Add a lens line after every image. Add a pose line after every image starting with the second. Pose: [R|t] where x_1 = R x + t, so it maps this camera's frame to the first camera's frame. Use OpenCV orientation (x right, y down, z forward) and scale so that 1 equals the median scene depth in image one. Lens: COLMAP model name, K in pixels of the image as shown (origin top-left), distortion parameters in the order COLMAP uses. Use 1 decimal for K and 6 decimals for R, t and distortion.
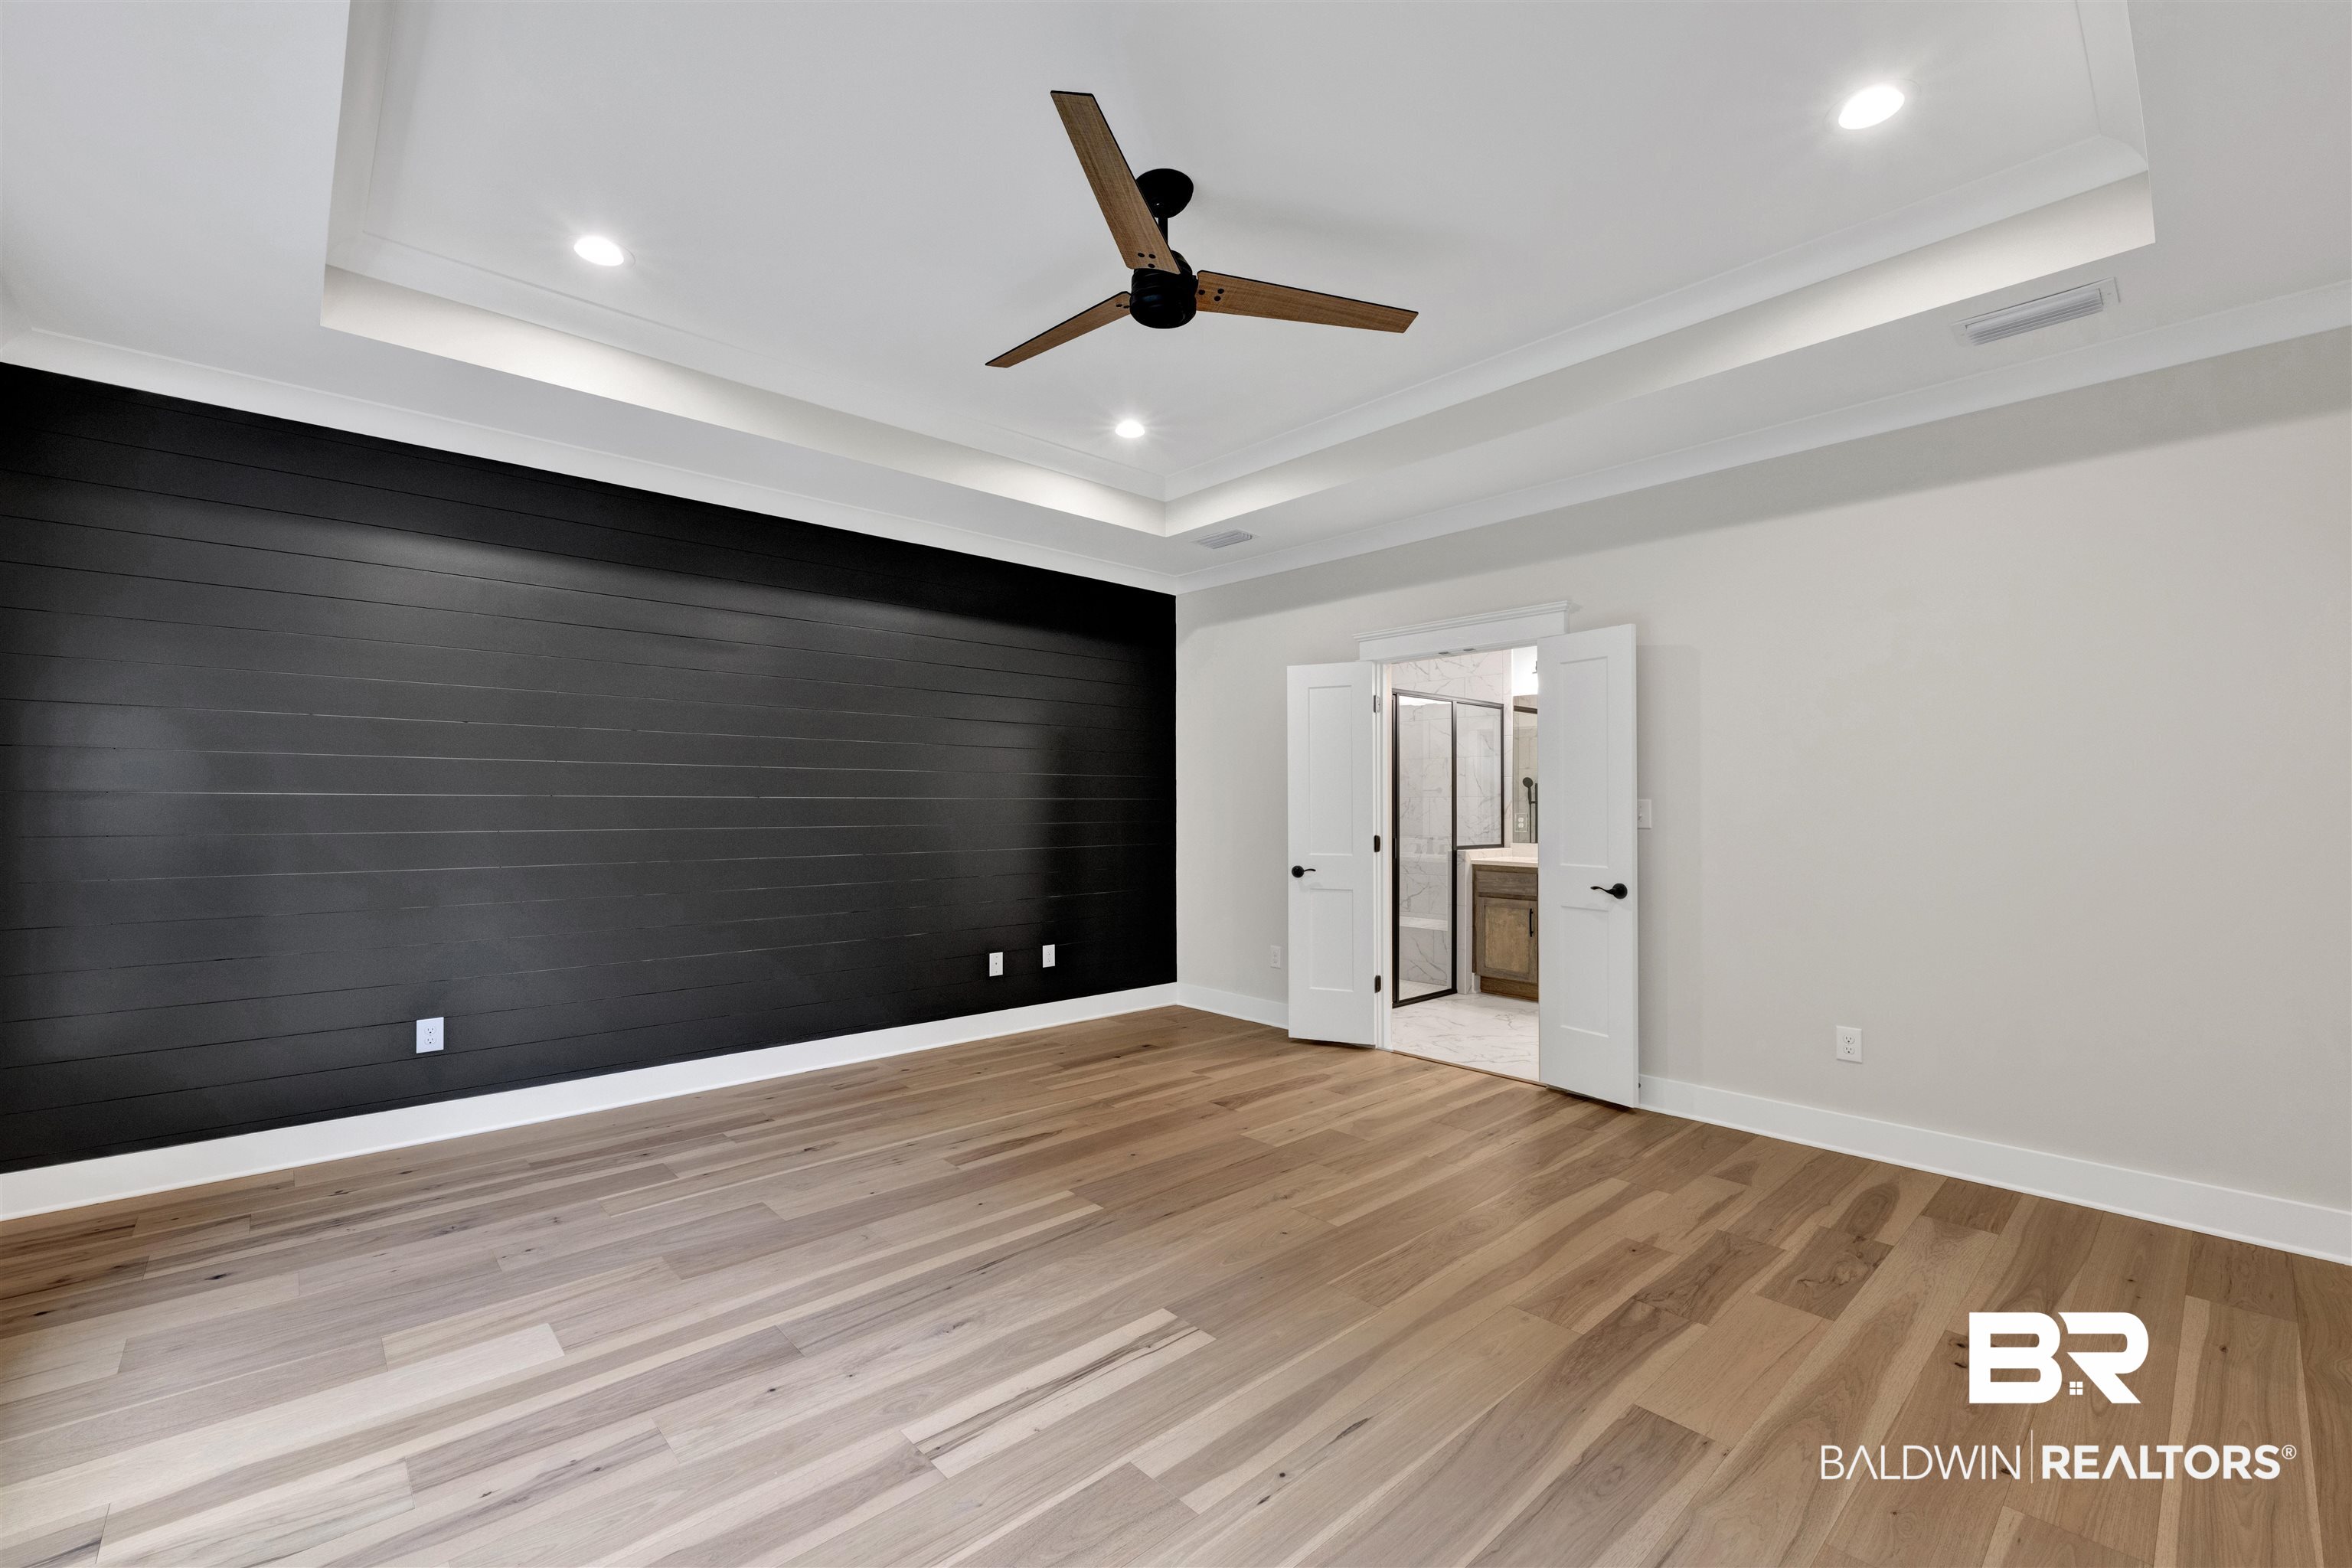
lens RADIAL K [[948.1, 0, 1149.9], [0, 948.1, 802.2], [0, 0, 1]] dist [-0.003638, 0.000800]
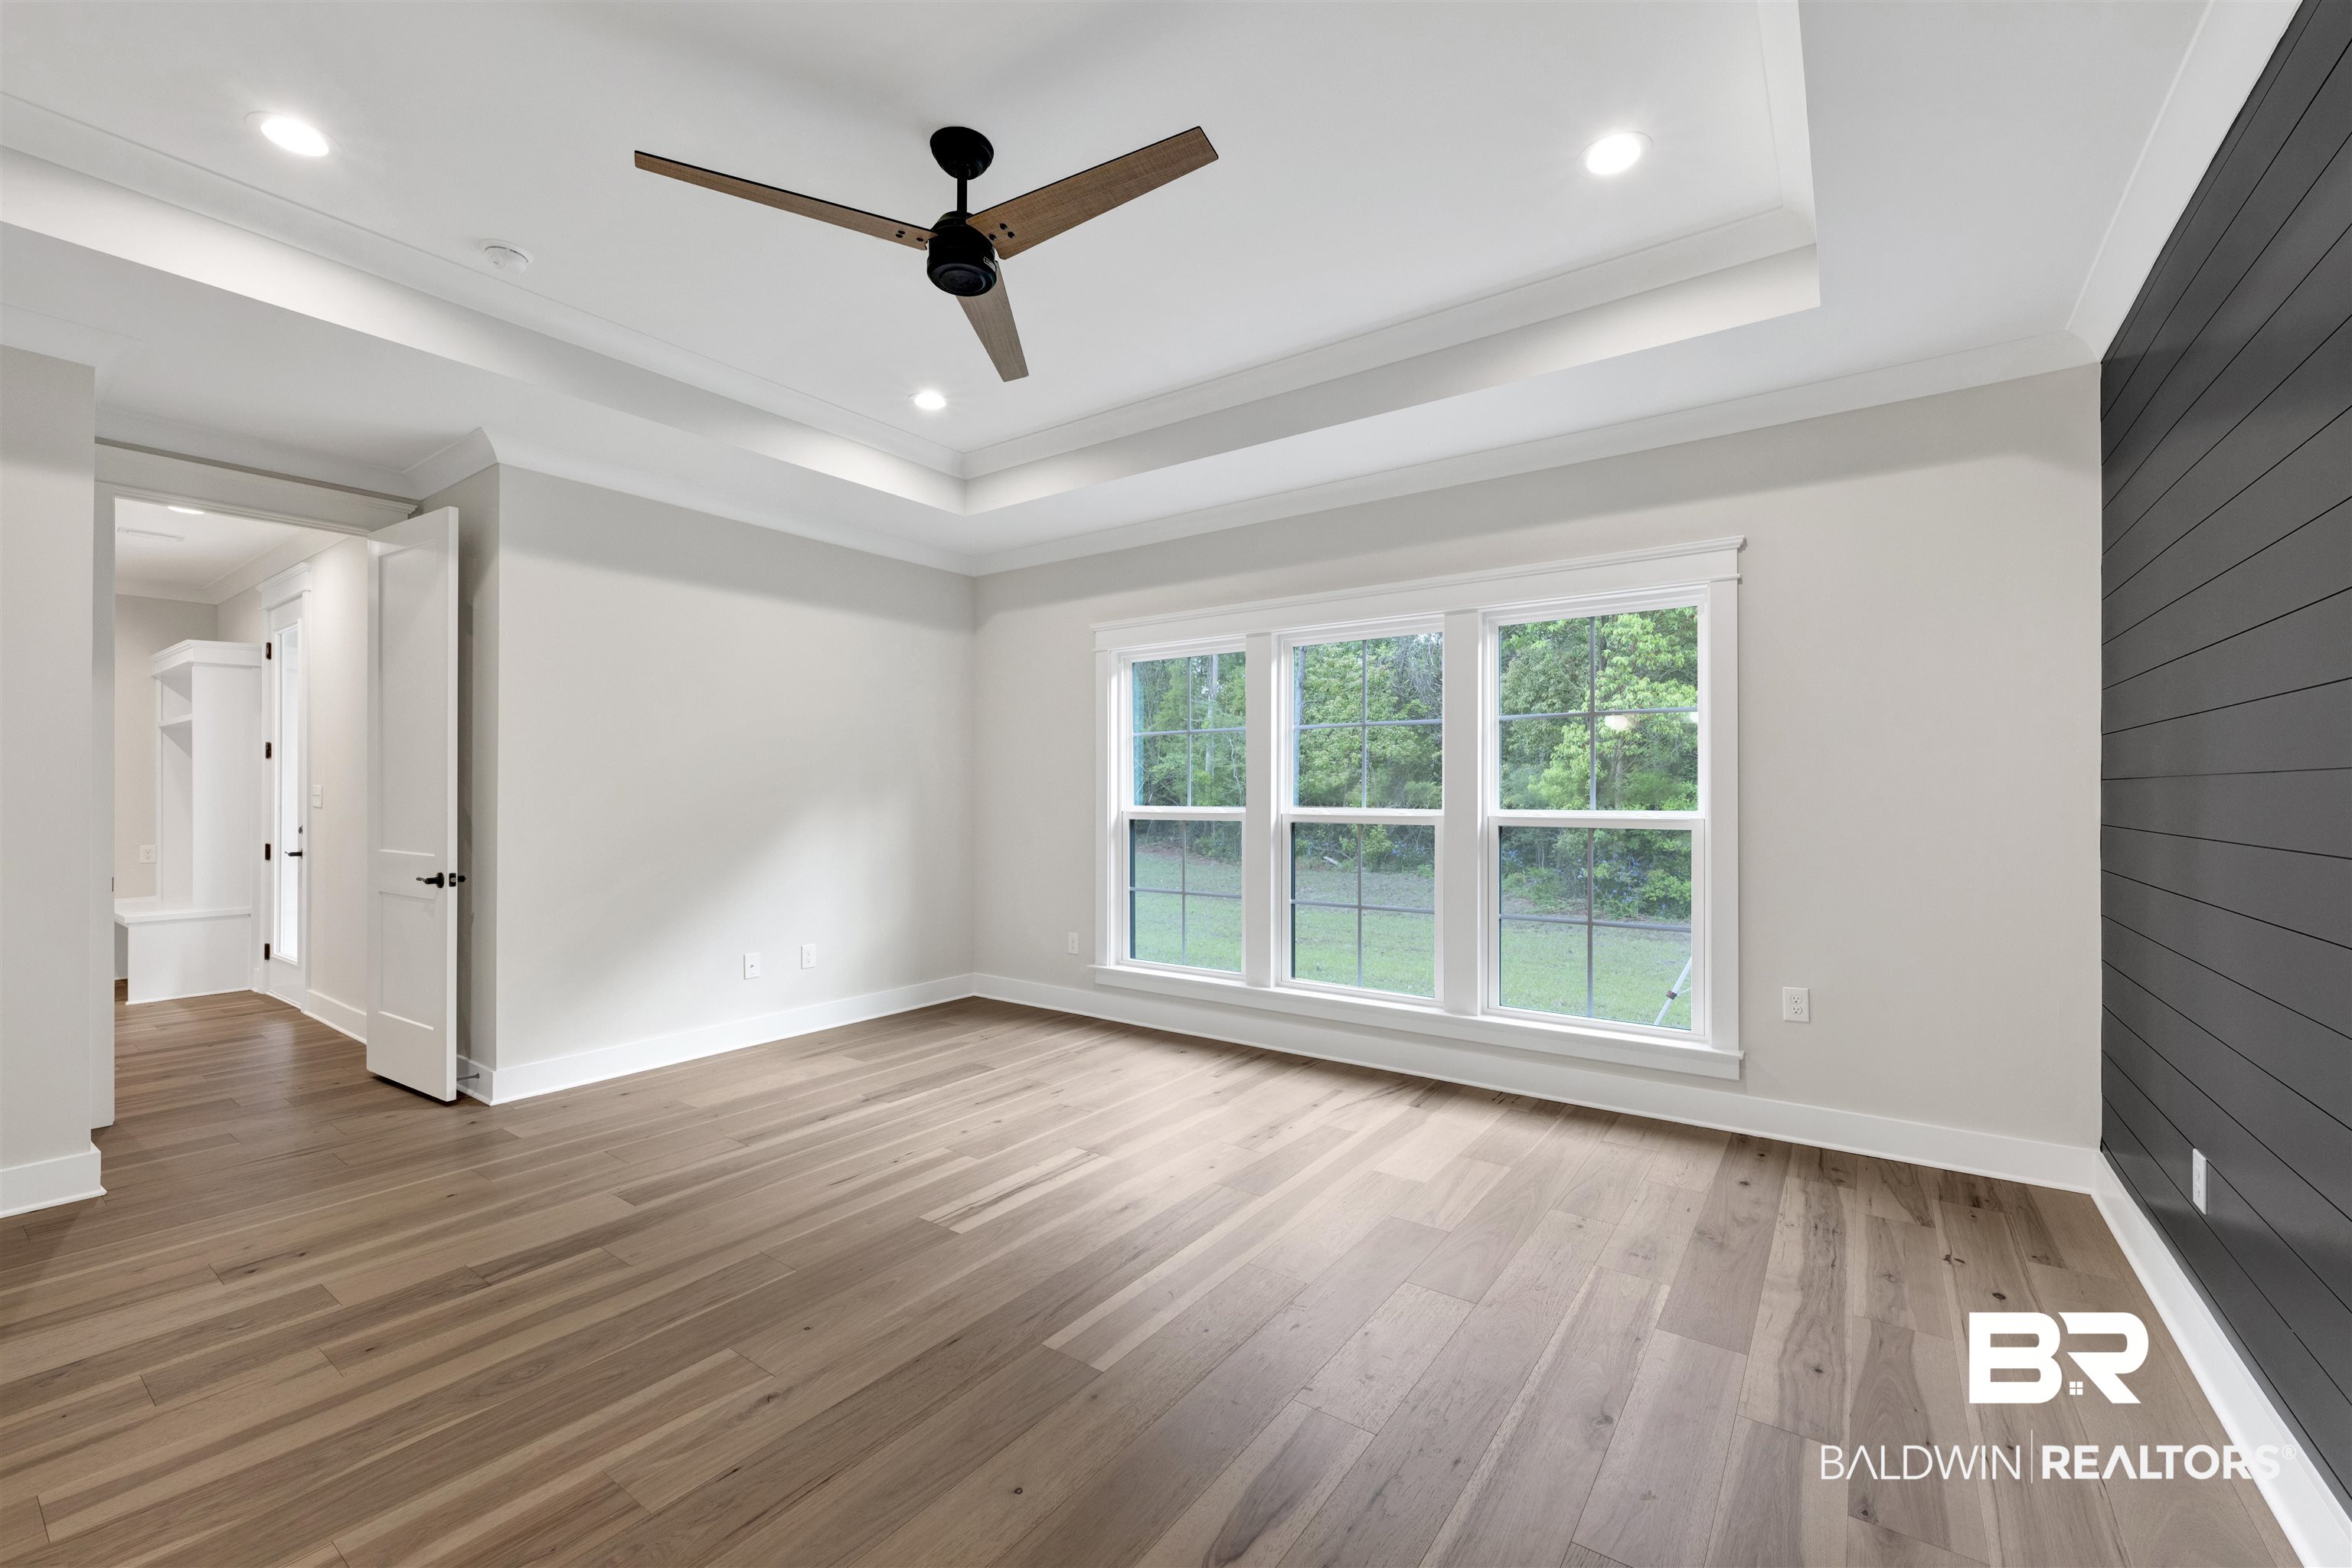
lens RADIAL K [[948.1, 0, 1171.8], [0, 948.1, 797.9], [0, 0, 1]] dist [-0.003638, 0.000800]
pose [[-0.973853, -0.000015, -0.227181, 0.022038], [0.000599, 0.999996, -0.002633, 0.000750], [0.227180, -0.002700, -0.973849, 1.912190]]
